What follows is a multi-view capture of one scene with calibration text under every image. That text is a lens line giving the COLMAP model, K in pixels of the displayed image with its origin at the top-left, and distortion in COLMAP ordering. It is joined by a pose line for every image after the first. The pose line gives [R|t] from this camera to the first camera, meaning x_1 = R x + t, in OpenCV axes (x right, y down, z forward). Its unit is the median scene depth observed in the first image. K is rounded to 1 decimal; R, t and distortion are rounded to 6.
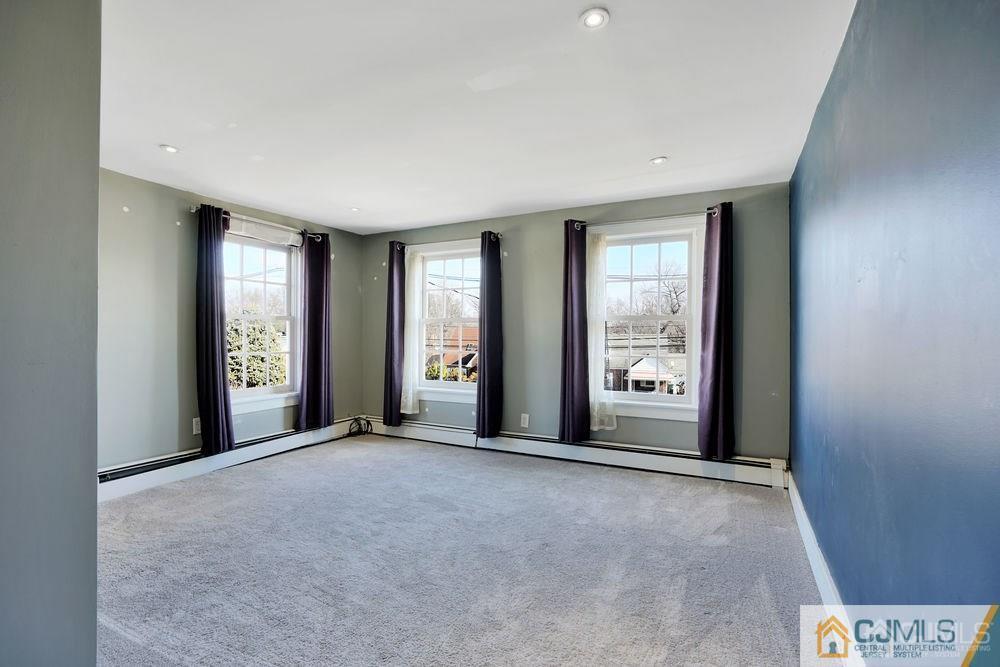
lens RADIAL K [[470.7, 0, 493.9], [0, 470.7, 340.9], [0, 0, 1]] dist [-0.003954, -0.000222]
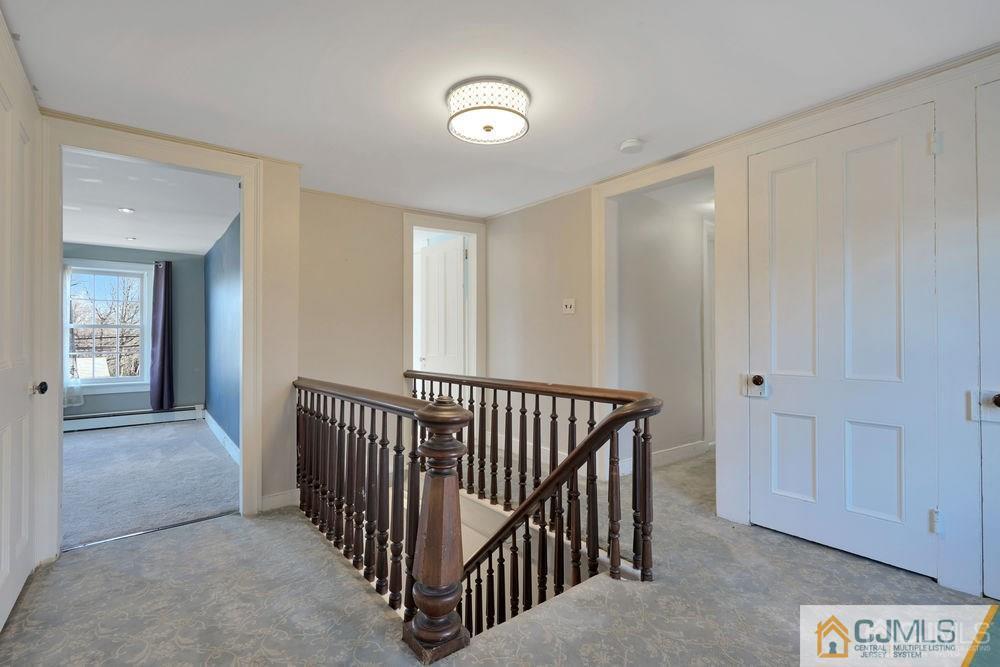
lens RADIAL K [[470.7, 0, 494.2], [0, 470.7, 336.7], [0, 0, 1]] dist [-0.003954, -0.000222]
pose [[0.432751, -0.001432, 0.901512, -0.533524], [0.010668, 0.999937, -0.003533, 0.002266], [-0.901450, 0.011147, 0.432739, -0.809483]]
